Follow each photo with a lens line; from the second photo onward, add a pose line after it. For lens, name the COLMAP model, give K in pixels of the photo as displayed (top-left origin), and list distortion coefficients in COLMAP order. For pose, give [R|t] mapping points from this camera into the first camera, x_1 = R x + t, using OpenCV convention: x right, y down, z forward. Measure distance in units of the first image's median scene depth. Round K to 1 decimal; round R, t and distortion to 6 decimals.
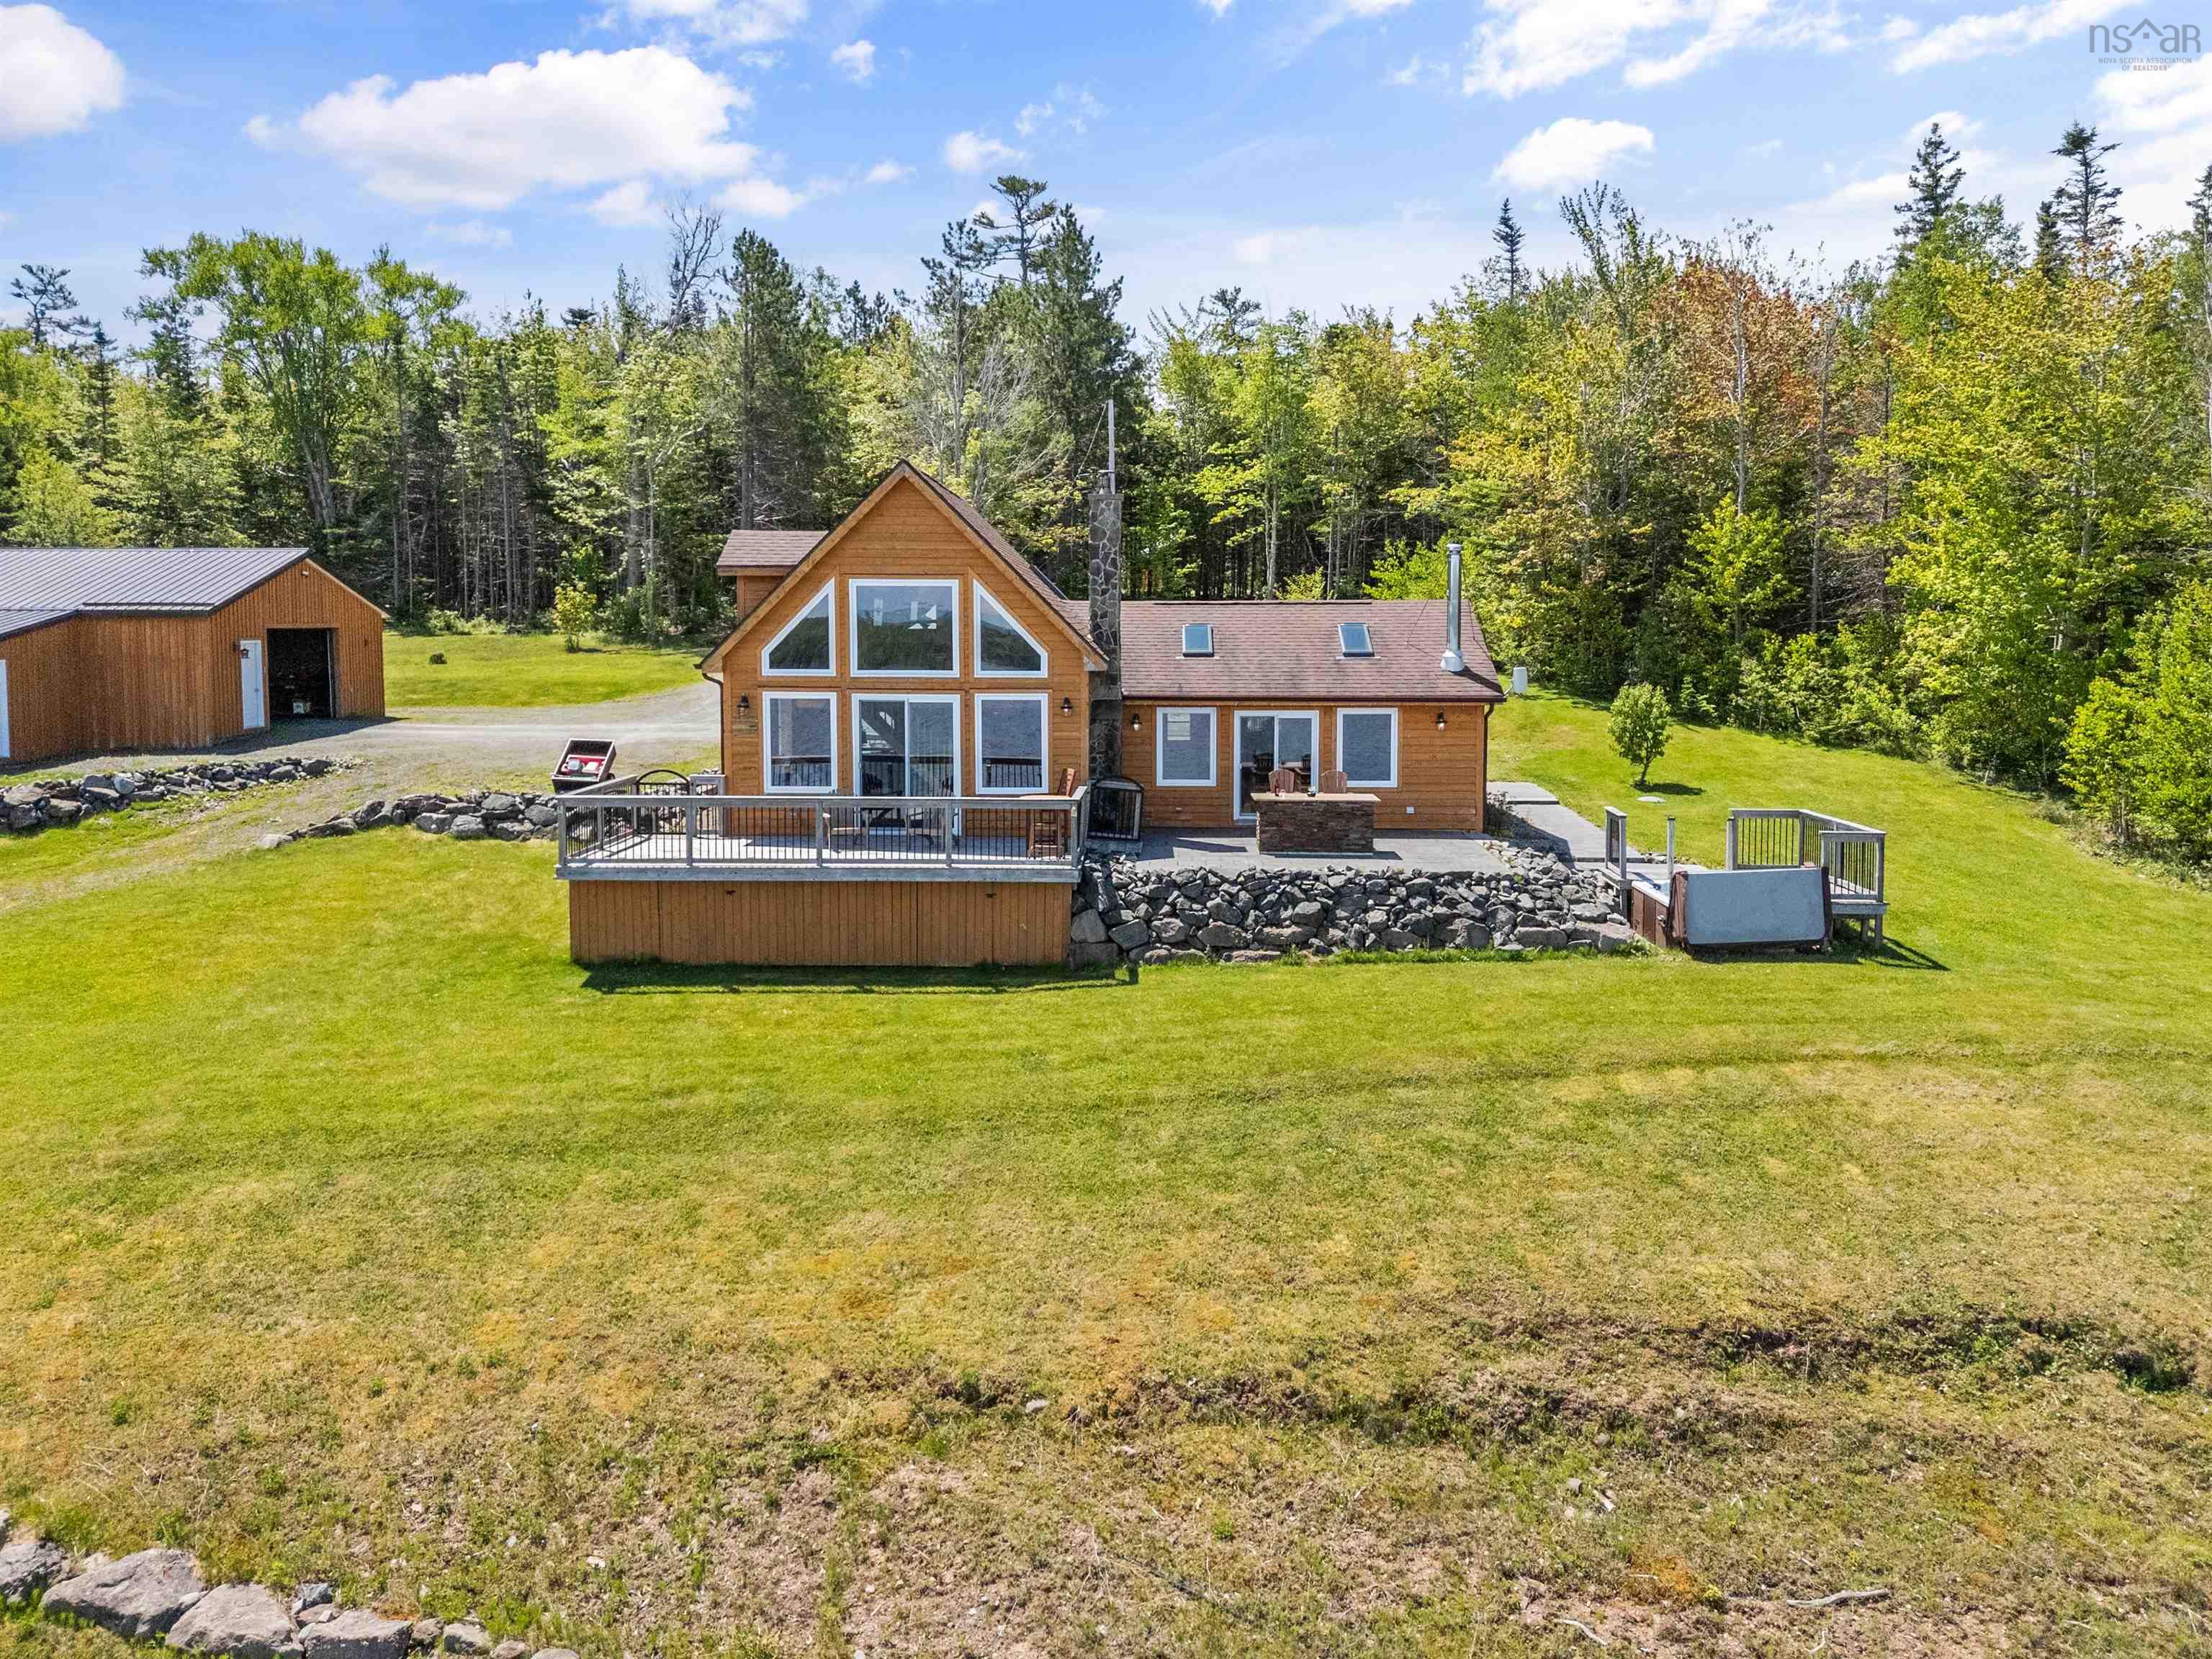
lens RADIAL K [[1731.4, 0, 1096.5], [0, 1731.4, 725.8], [0, 0, 1]] dist [0.069331, -0.051485]
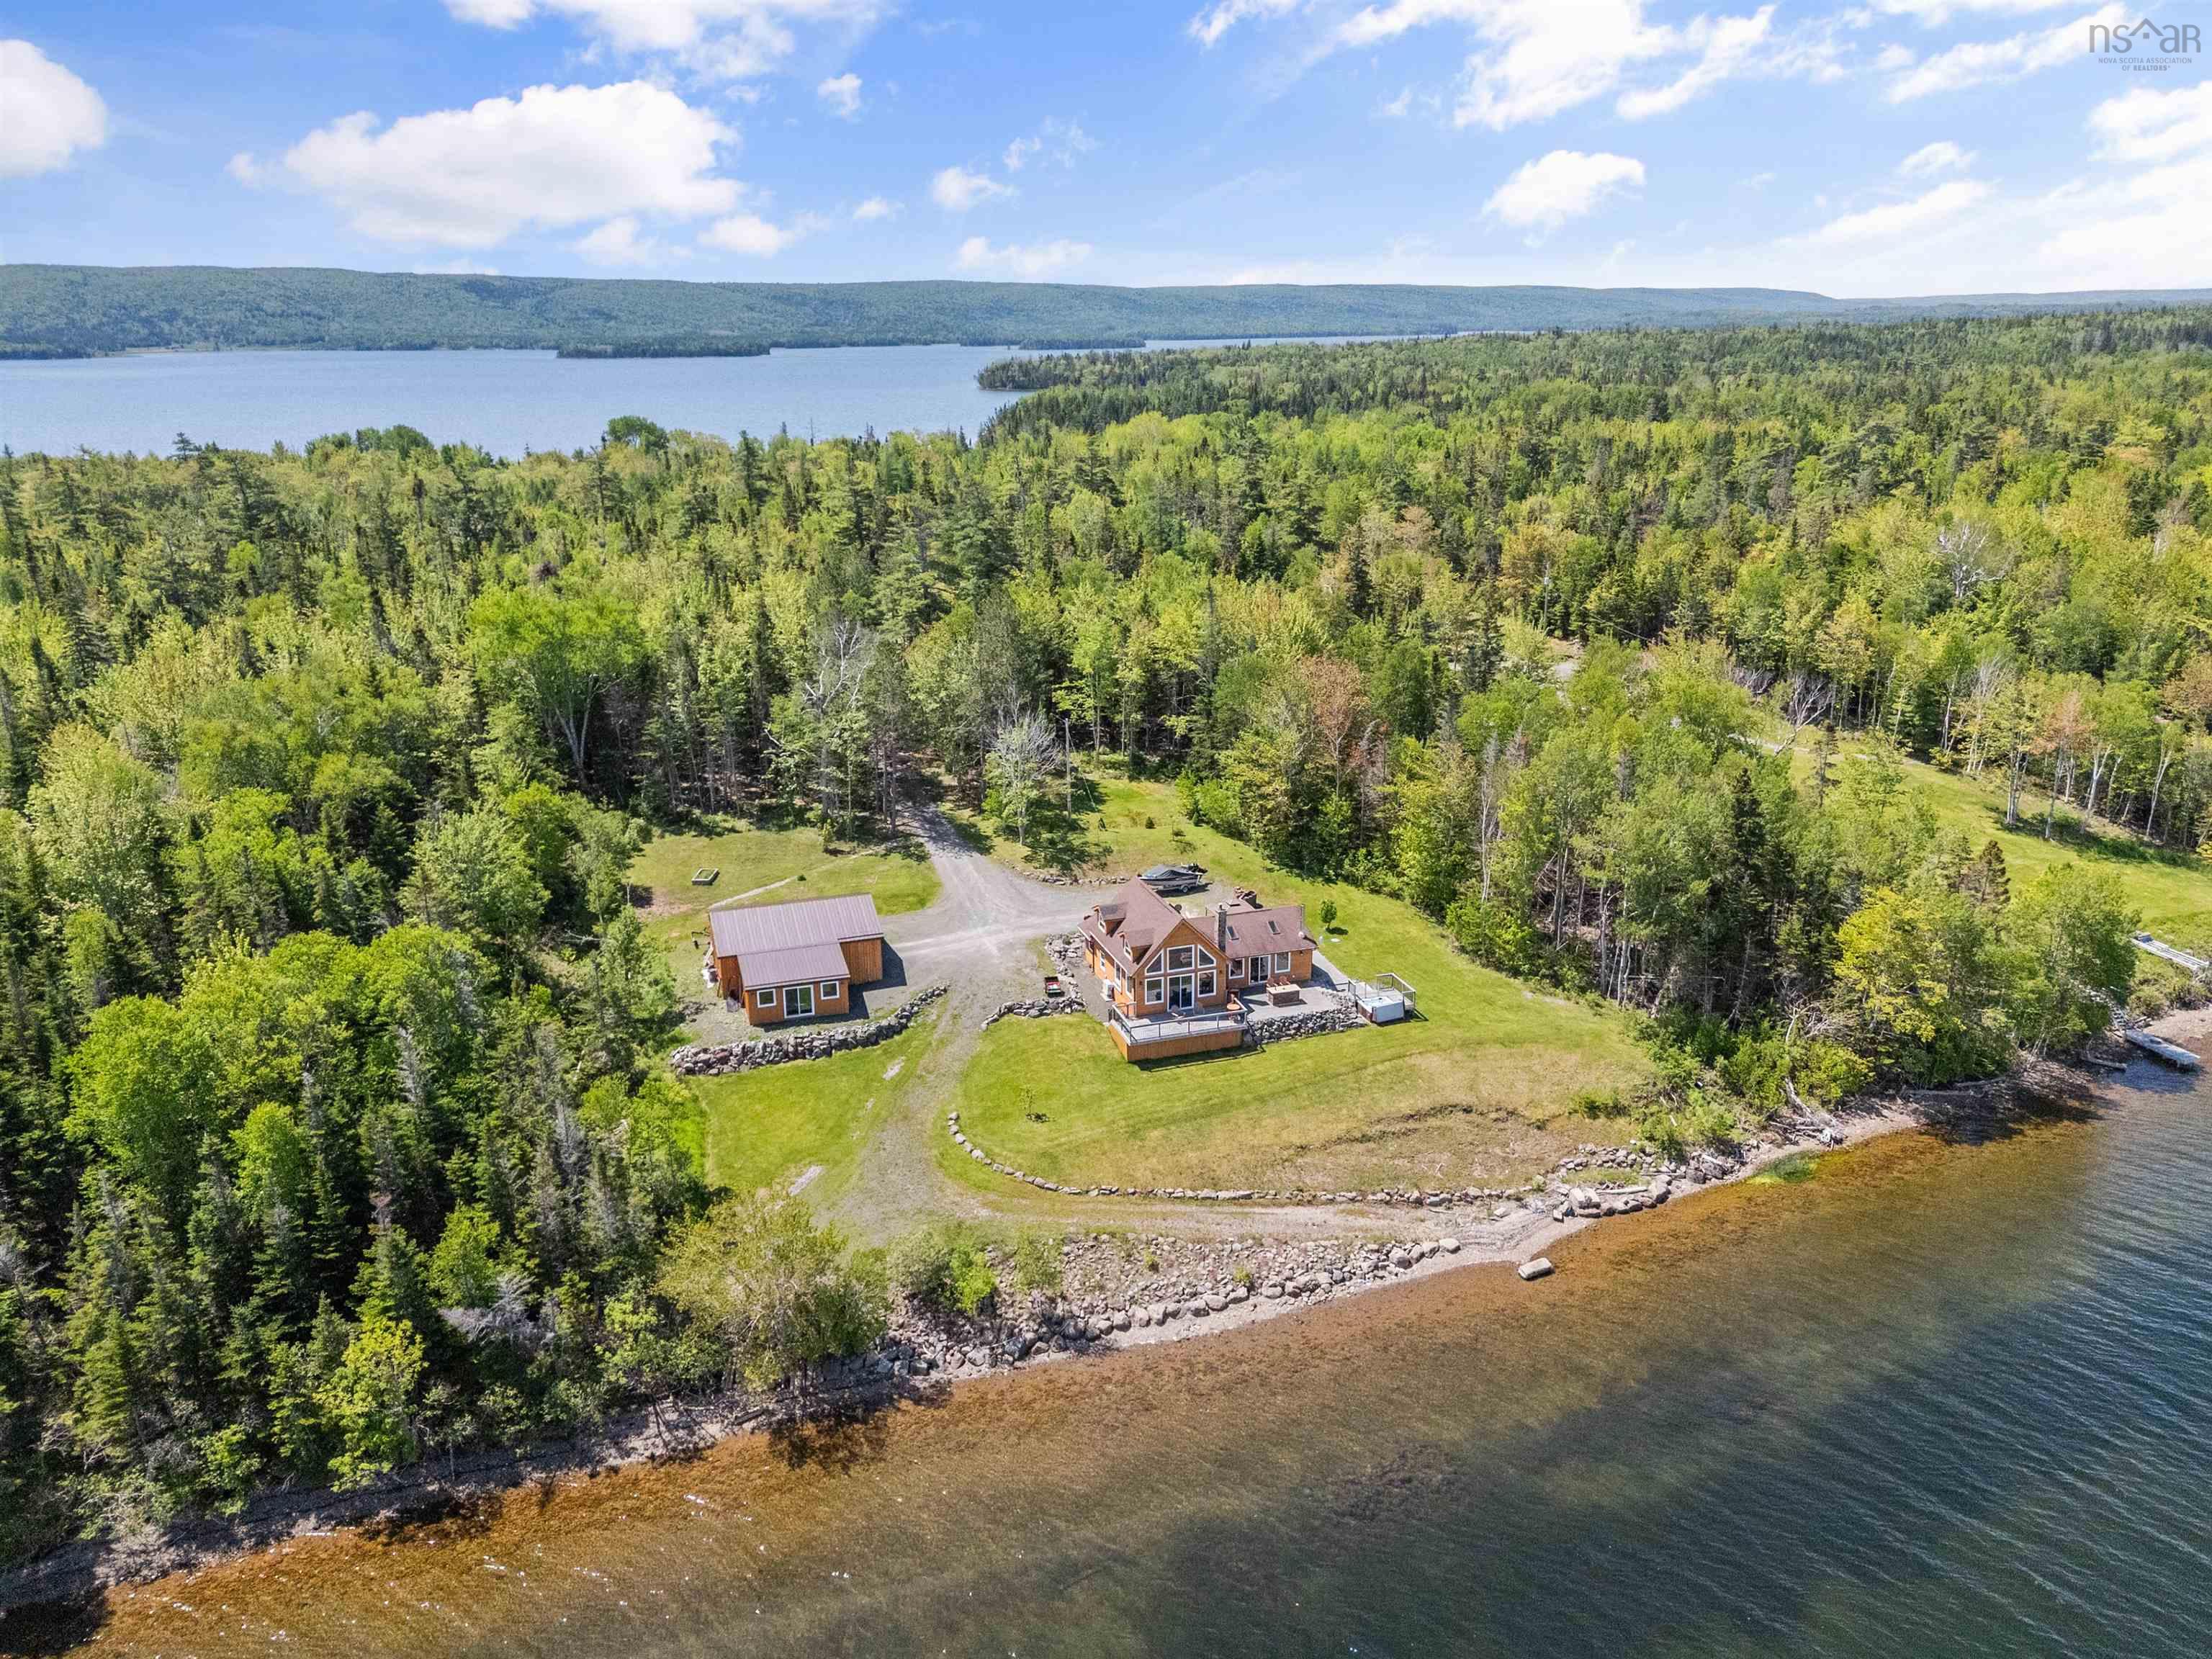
lens RADIAL K [[1669.4, 0, 1149.6], [0, 1669.4, 824.7], [0, 0, 1]] dist [0.094034, -0.112759]
pose [[0.934343, -0.105659, 0.340351, -1.368466], [0.028122, 0.973920, 0.225143, -1.149819], [-0.355263, -0.200790, 0.912947, -2.206989]]
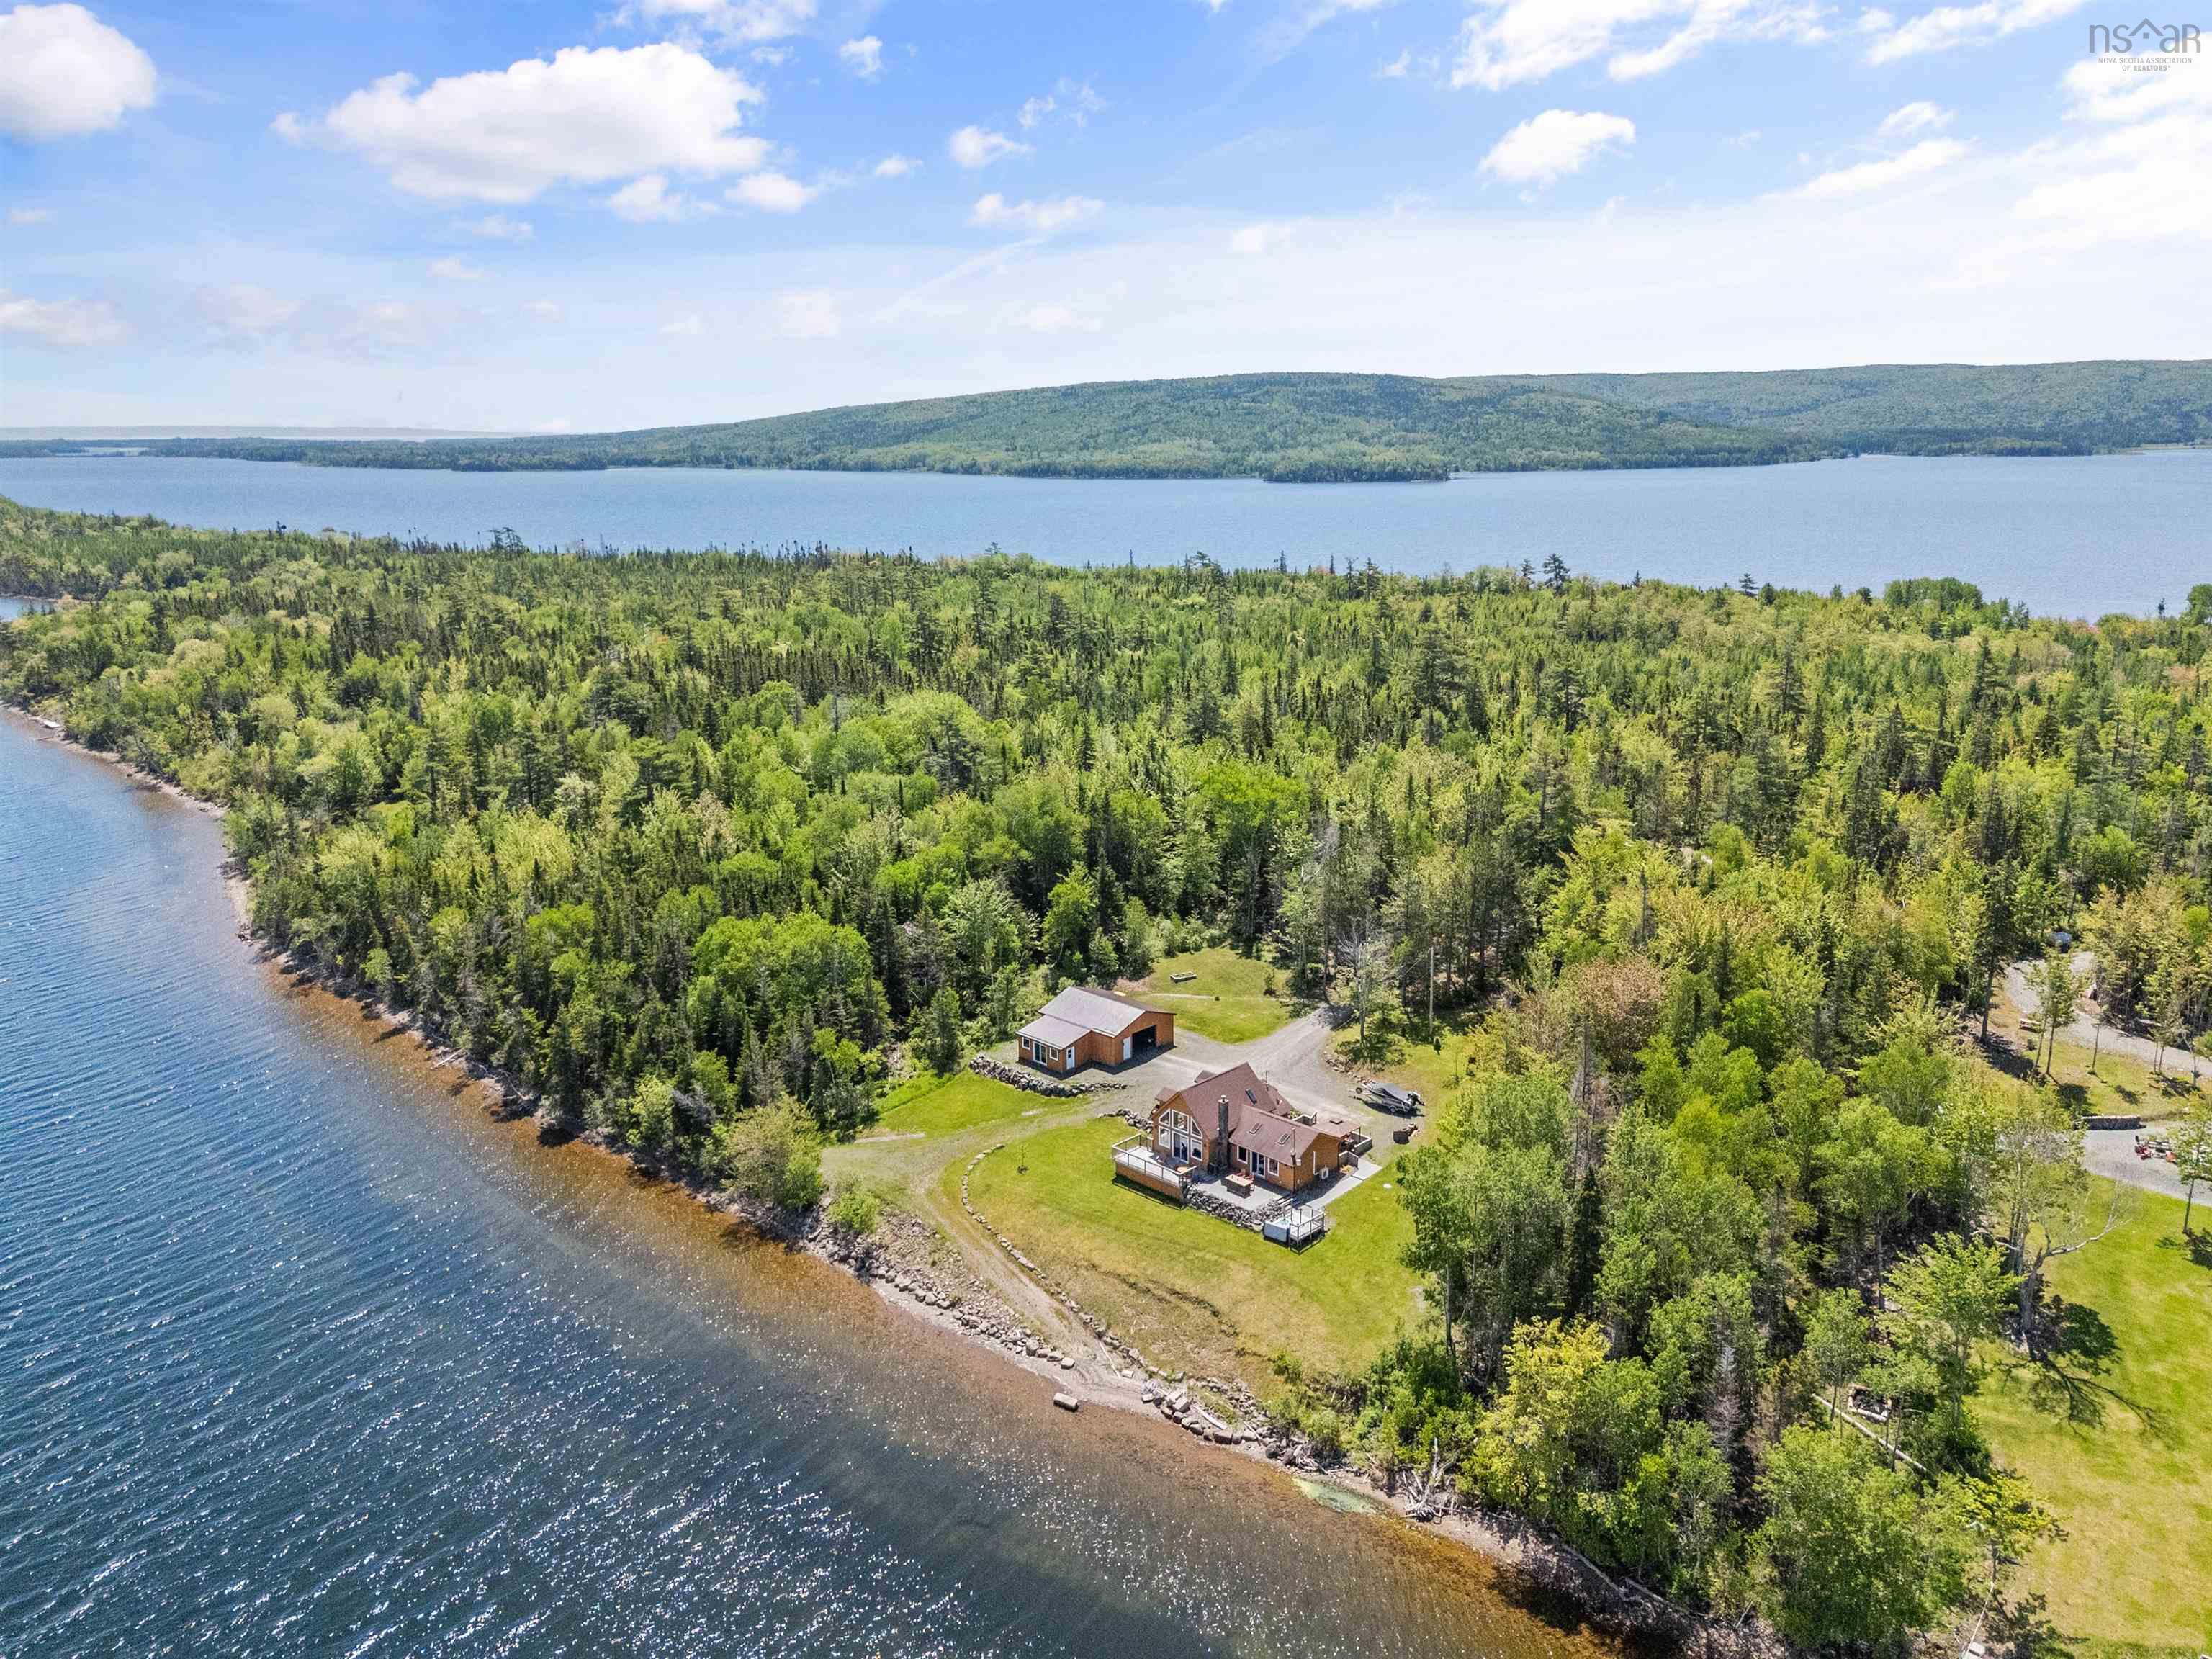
lens RADIAL K [[1669.4, 0, 1149.6], [0, 1669.4, 824.7], [0, 0, 1]] dist [0.094034, -0.112759]
pose [[0.751101, 0.163915, -0.639515, 2.788703], [-0.048777, 0.979818, 0.193850, -1.850325], [0.658383, -0.114408, 0.743937, -2.598780]]
